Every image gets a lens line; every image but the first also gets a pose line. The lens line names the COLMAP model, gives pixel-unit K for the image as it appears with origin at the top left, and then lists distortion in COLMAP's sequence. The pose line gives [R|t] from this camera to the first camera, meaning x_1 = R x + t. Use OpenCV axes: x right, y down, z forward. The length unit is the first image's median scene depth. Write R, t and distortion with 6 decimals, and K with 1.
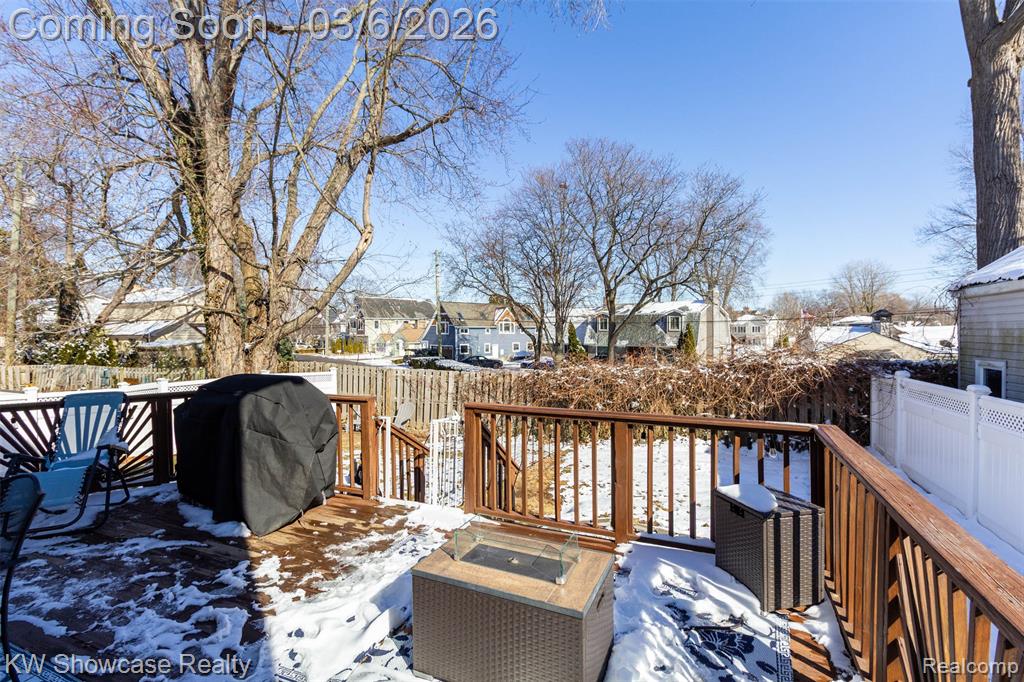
lens RADIAL K [[473.6, 0, 513.8], [0, 473.6, 339.9], [0, 0, 1]] dist [0.002742, 0.000594]
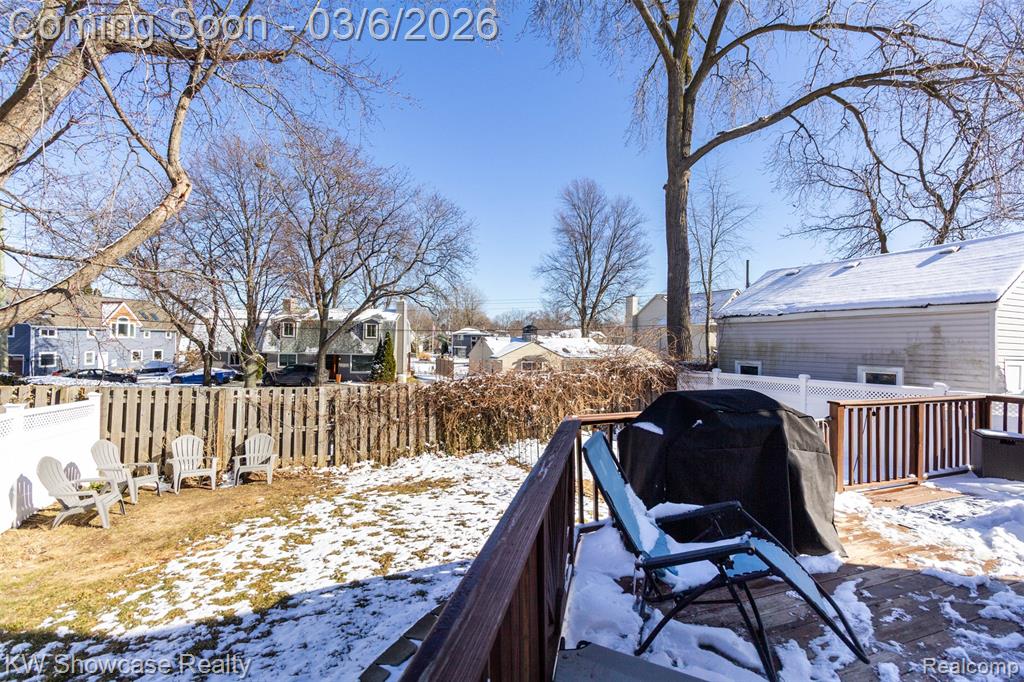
lens RADIAL K [[473.6, 0, 516.2], [0, 473.6, 336.3], [0, 0, 1]] dist [0.002742, 0.000594]
pose [[0.711267, 0.020136, 0.702634, -0.158552], [-0.004079, 0.999691, -0.024520, -0.000024], [-0.702910, 0.014574, 0.711129, 0.073731]]
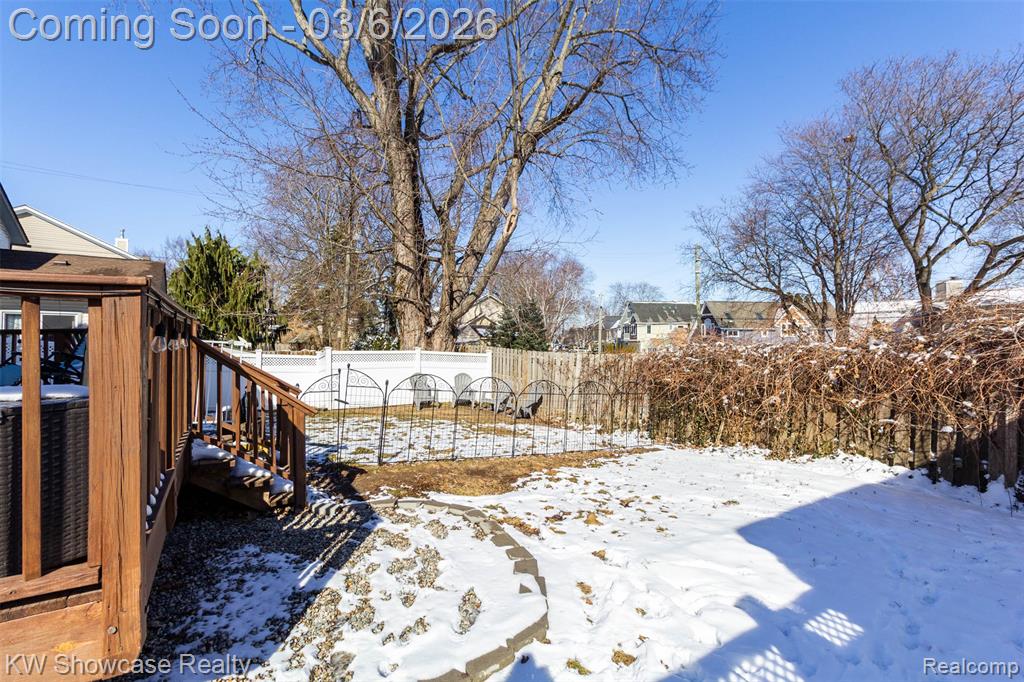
lens RADIAL K [[473.6, 0, 514.4], [0, 473.6, 339.8], [0, 0, 1]] dist [0.002742, 0.000594]
pose [[0.823091, 0.002767, -0.567903, 0.092702], [-0.013565, 0.999799, -0.014790, 0.018168], [0.567748, 0.019877, 0.822963, 0.062112]]
